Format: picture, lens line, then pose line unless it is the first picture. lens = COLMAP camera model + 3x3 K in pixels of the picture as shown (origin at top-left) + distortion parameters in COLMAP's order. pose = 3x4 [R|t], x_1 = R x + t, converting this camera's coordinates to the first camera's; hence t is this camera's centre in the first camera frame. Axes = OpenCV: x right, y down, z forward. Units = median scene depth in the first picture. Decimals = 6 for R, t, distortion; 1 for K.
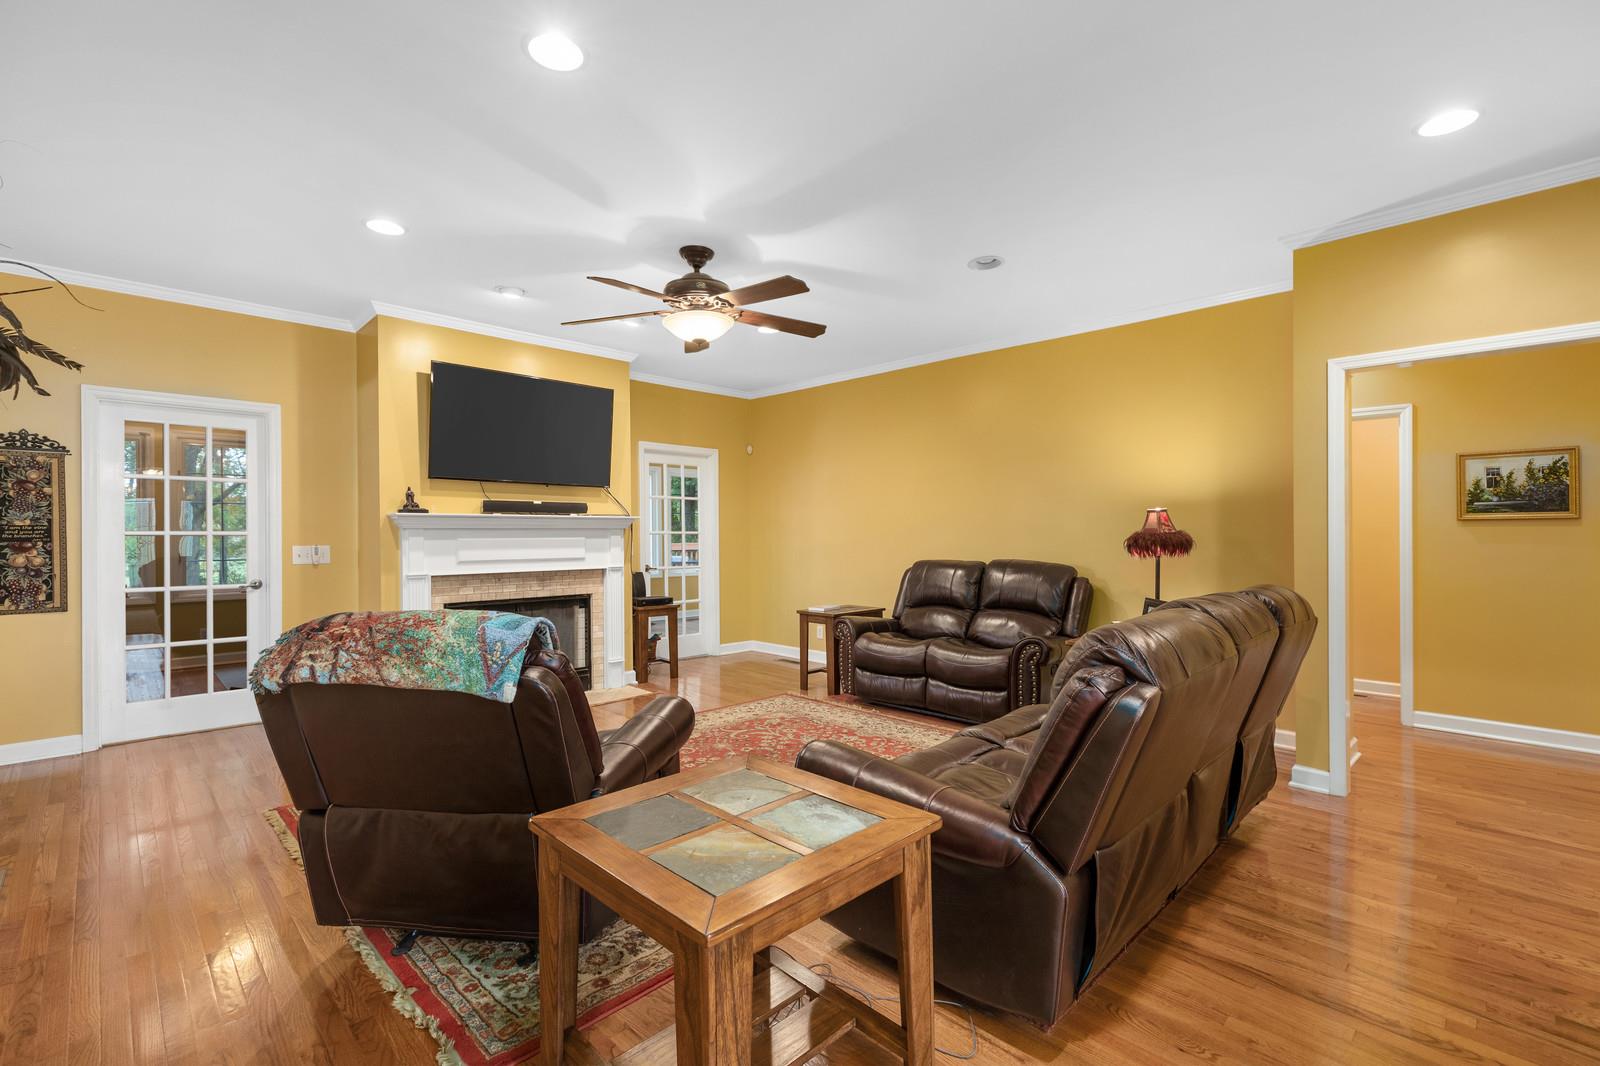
lens RADIAL K [[715.0, 0, 794.8], [0, 715.0, 536.8], [0, 0, 1]] dist [0.001529, 0.000218]
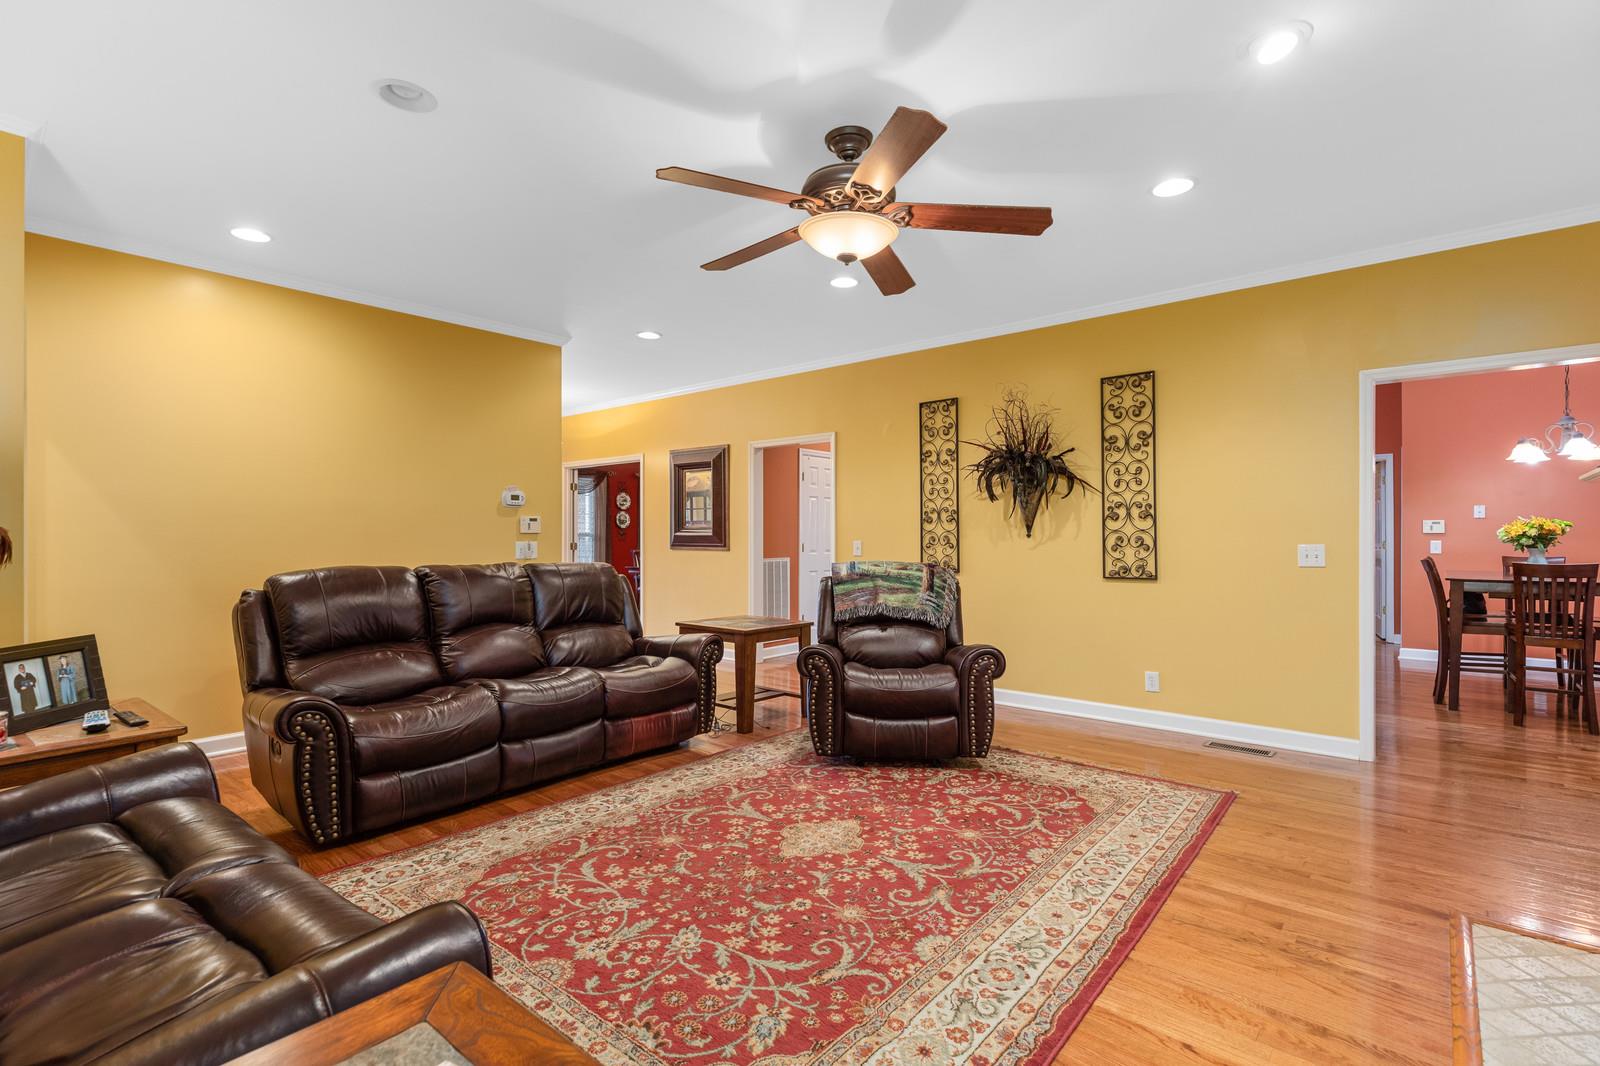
lens RADIAL K [[743.1, 0, 803.2], [0, 743.1, 528.7], [0, 0, 1]] dist [0.000404, 0.000013]
pose [[-0.995852, -0.000142, -0.090993, -0.013231], [-0.000145, 1.000000, 0.000032, 0.002580], [0.090993, 0.000045, -0.995852, 1.334547]]
